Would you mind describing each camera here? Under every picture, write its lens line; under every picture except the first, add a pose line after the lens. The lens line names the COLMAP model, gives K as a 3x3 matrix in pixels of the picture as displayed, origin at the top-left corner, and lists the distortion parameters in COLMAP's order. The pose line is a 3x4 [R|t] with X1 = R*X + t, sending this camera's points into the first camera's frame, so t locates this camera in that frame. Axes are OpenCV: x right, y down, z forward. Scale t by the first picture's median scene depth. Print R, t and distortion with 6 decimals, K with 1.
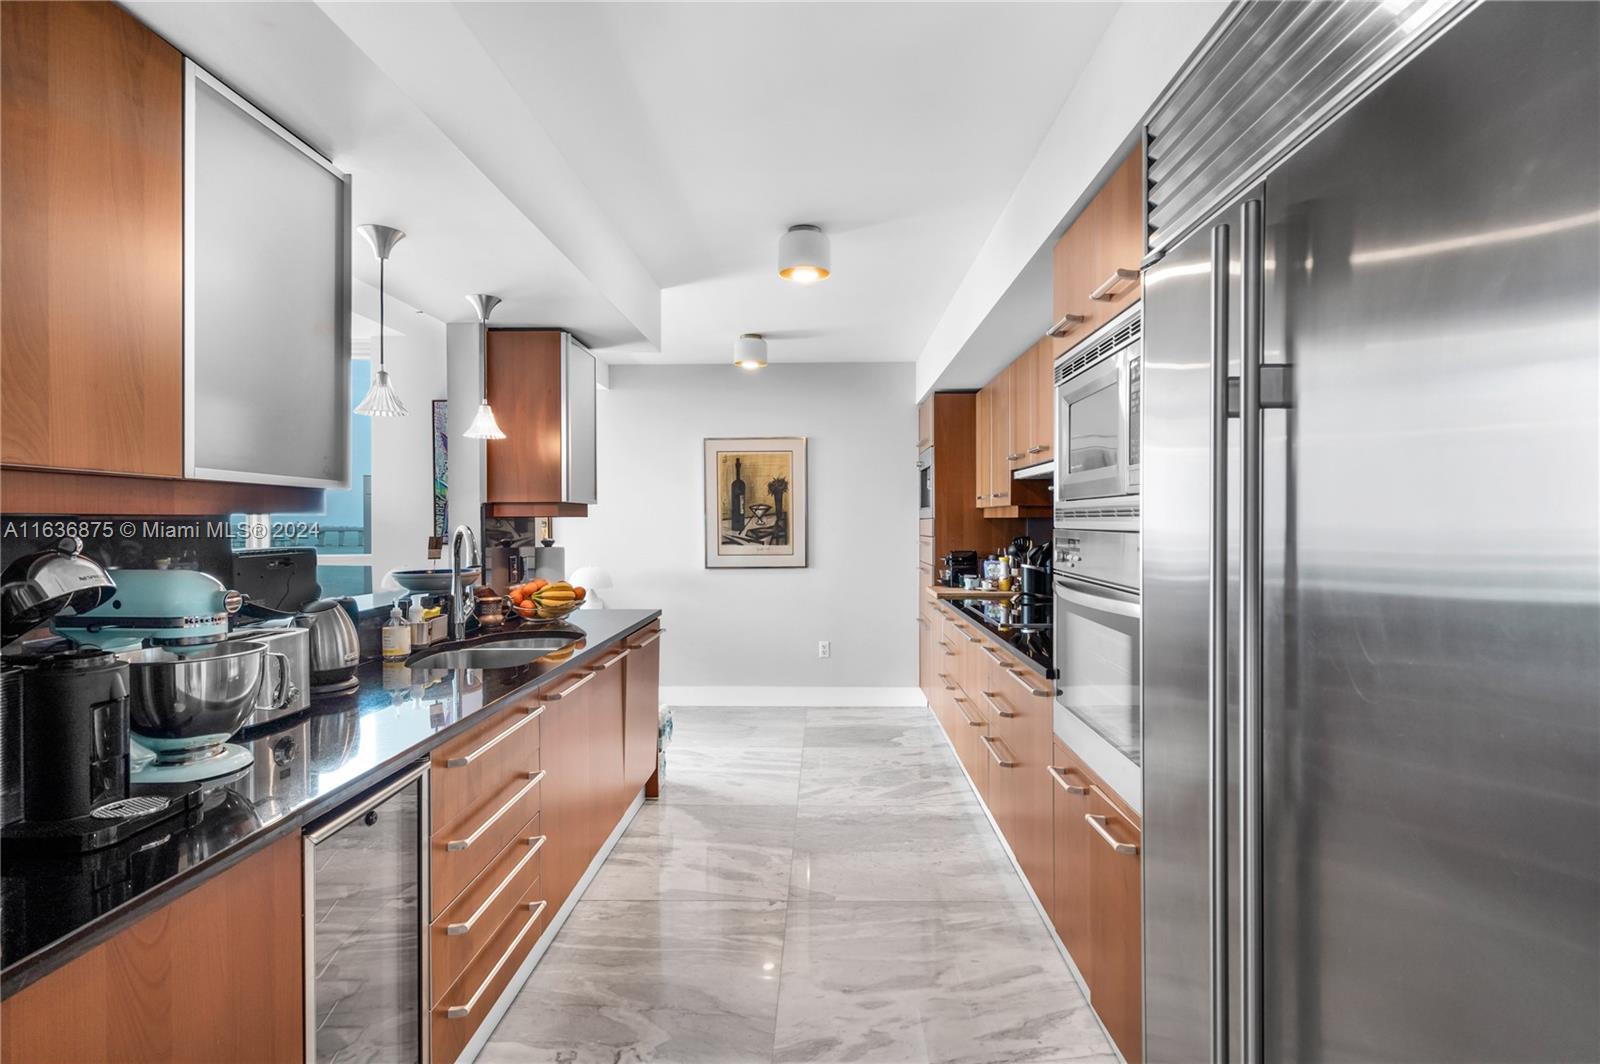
lens RADIAL K [[756.5, 0, 790.6], [0, 756.5, 509.9], [0, 0, 1]] dist [0.000495, 0.000477]
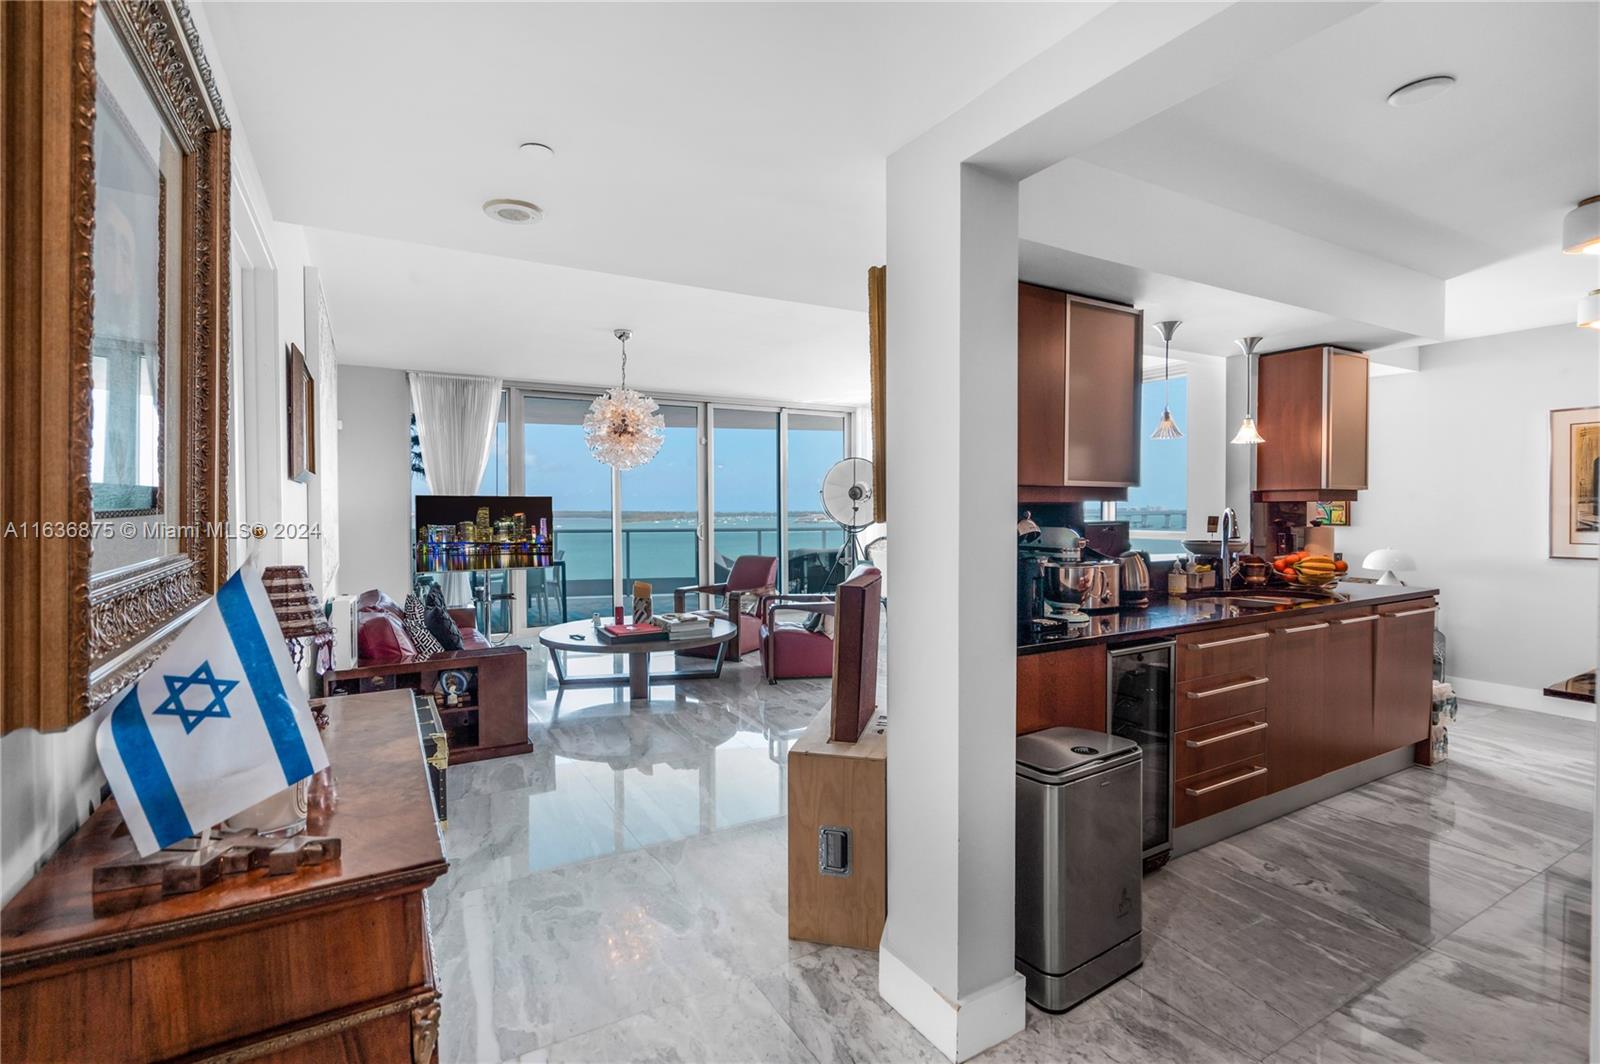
lens RADIAL K [[804.8, 0, 798.4], [0, 804.8, 577.2], [0, 0, 1]] dist [-0.003476, -0.001006]
pose [[0.541442, 0.065967, -0.838146, 0.375478], [0.017654, 0.995805, 0.089780, 0.000050], [0.840553, -0.063407, 0.538006, -0.457763]]
